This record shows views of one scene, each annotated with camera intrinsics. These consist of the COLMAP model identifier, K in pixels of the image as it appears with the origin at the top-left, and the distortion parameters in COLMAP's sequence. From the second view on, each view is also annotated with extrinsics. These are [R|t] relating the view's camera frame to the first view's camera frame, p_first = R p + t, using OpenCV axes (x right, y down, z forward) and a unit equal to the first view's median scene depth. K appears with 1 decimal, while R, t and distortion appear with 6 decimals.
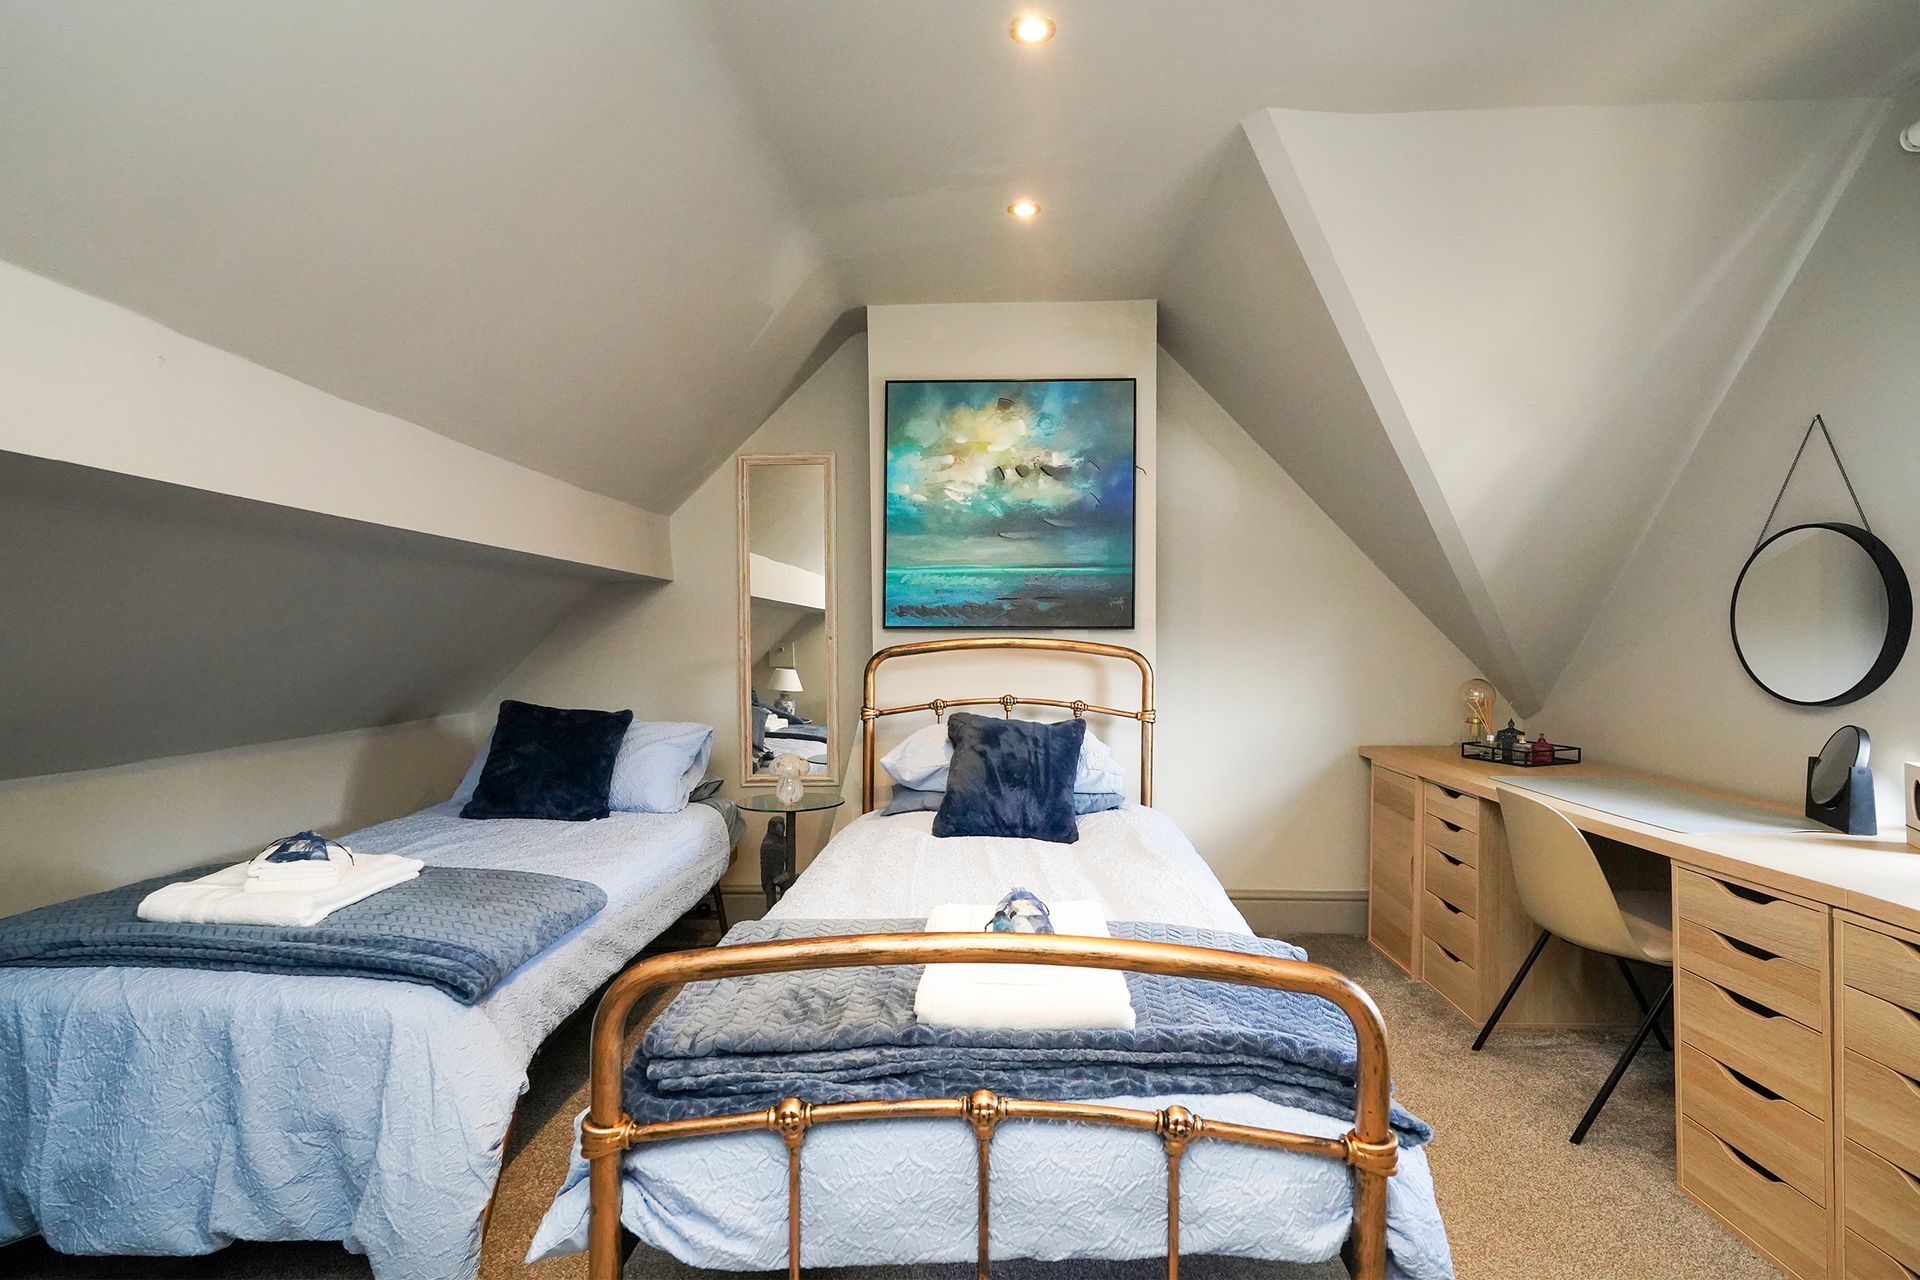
lens RADIAL K [[934.7, 0, 971.5], [0, 934.7, 631.7], [0, 0, 1]] dist [-0.012628, 0.004292]
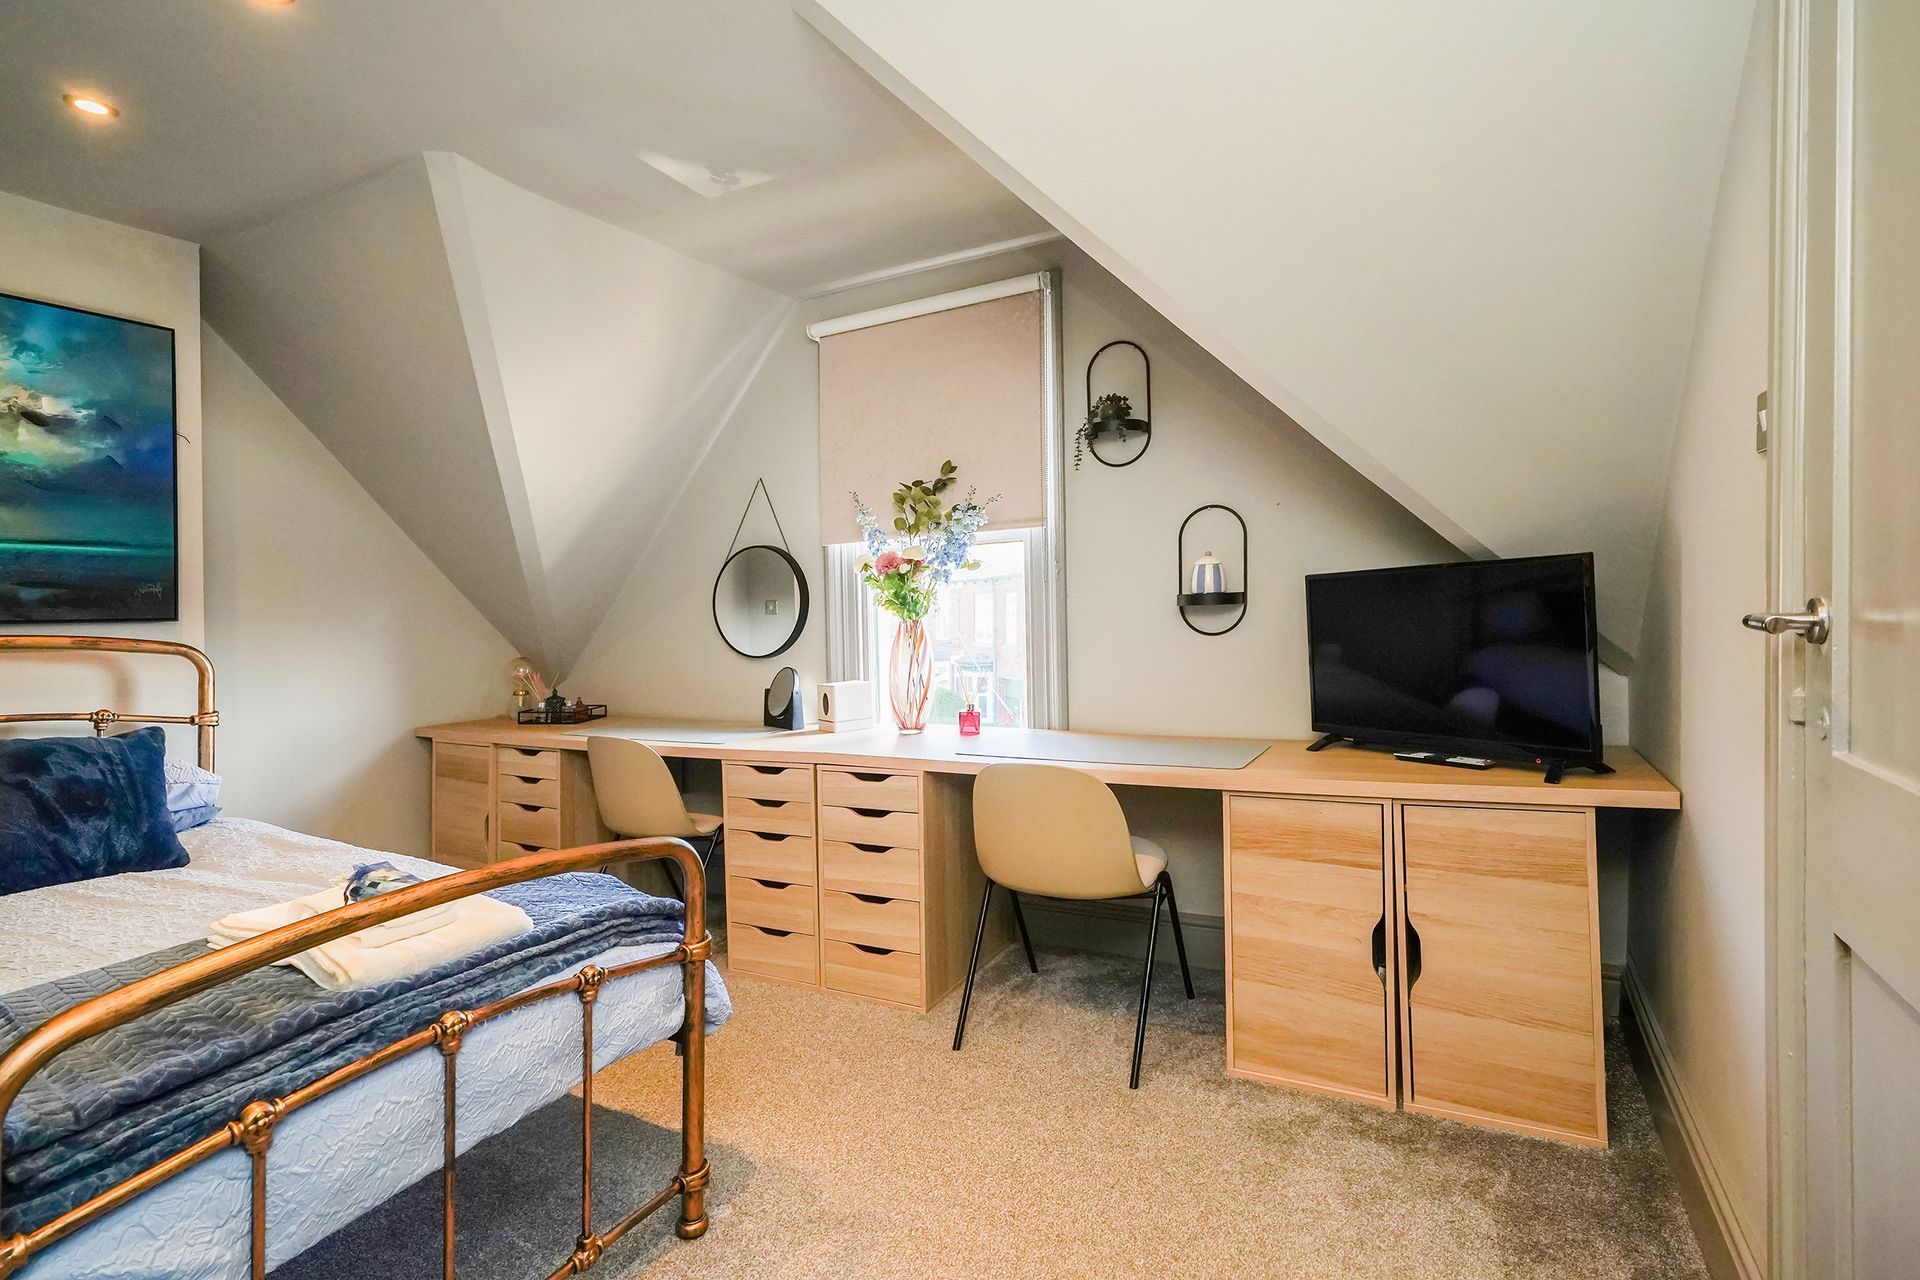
lens RADIAL K [[934.7, 0, 978.7], [0, 934.7, 628.2], [0, 0, 1]] dist [-0.012628, 0.004292]
pose [[0.440658, -0.027927, 0.897241, -0.322778], [0.020237, 0.999571, 0.021173, 0.001135], [-0.897447, 0.008828, 0.441034, -0.047846]]
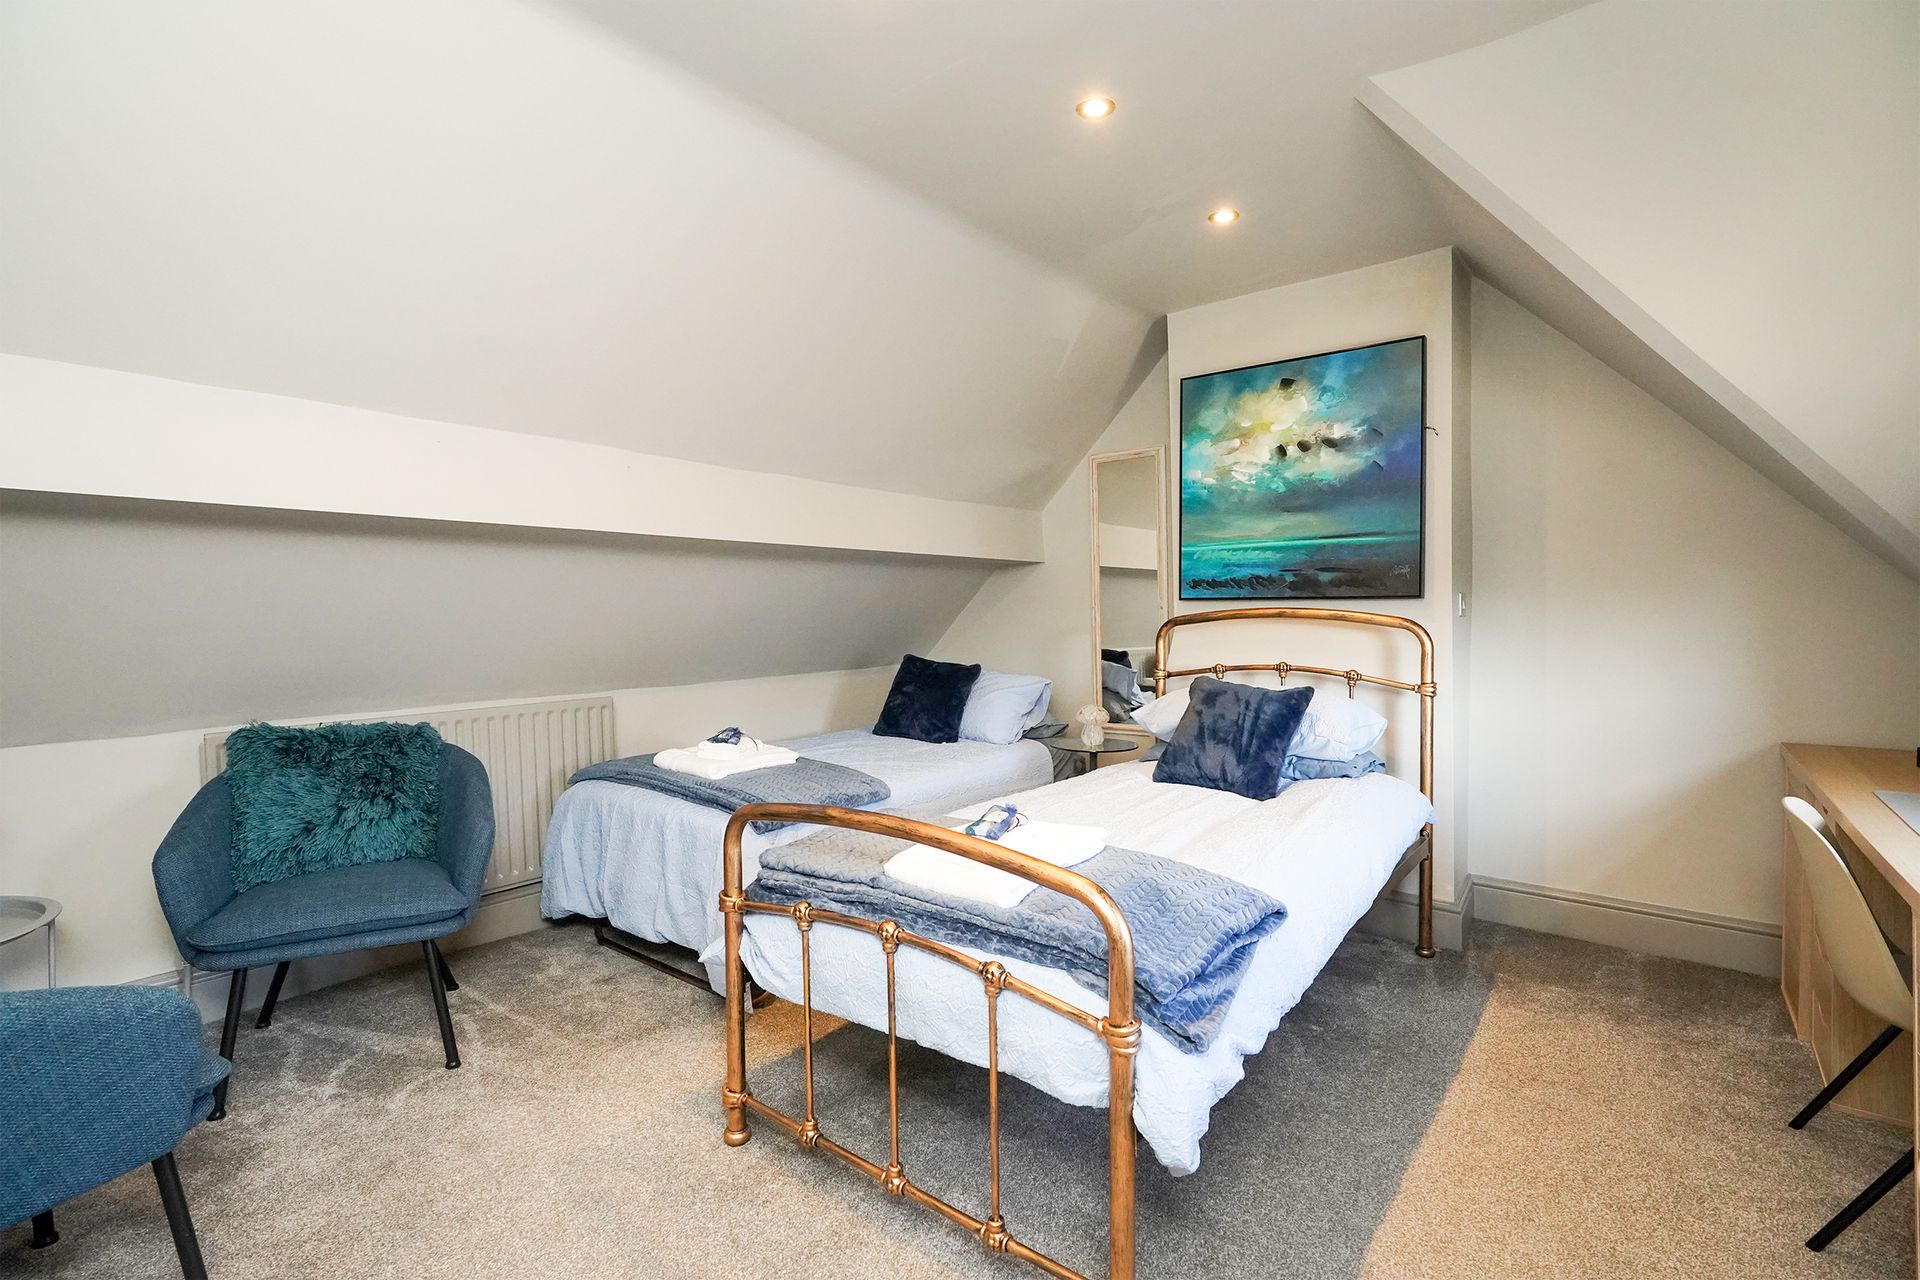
lens RADIAL K [[905.6, 0, 967.8], [0, 905.6, 621.5], [0, 0, 1]] dist [-0.000143, 0.002894]
pose [[0.794584, 0.007448, -0.607109, 0.443028], [0.010785, 0.999594, 0.026377, -0.010904], [0.607059, -0.027506, 0.794181, -0.028796]]
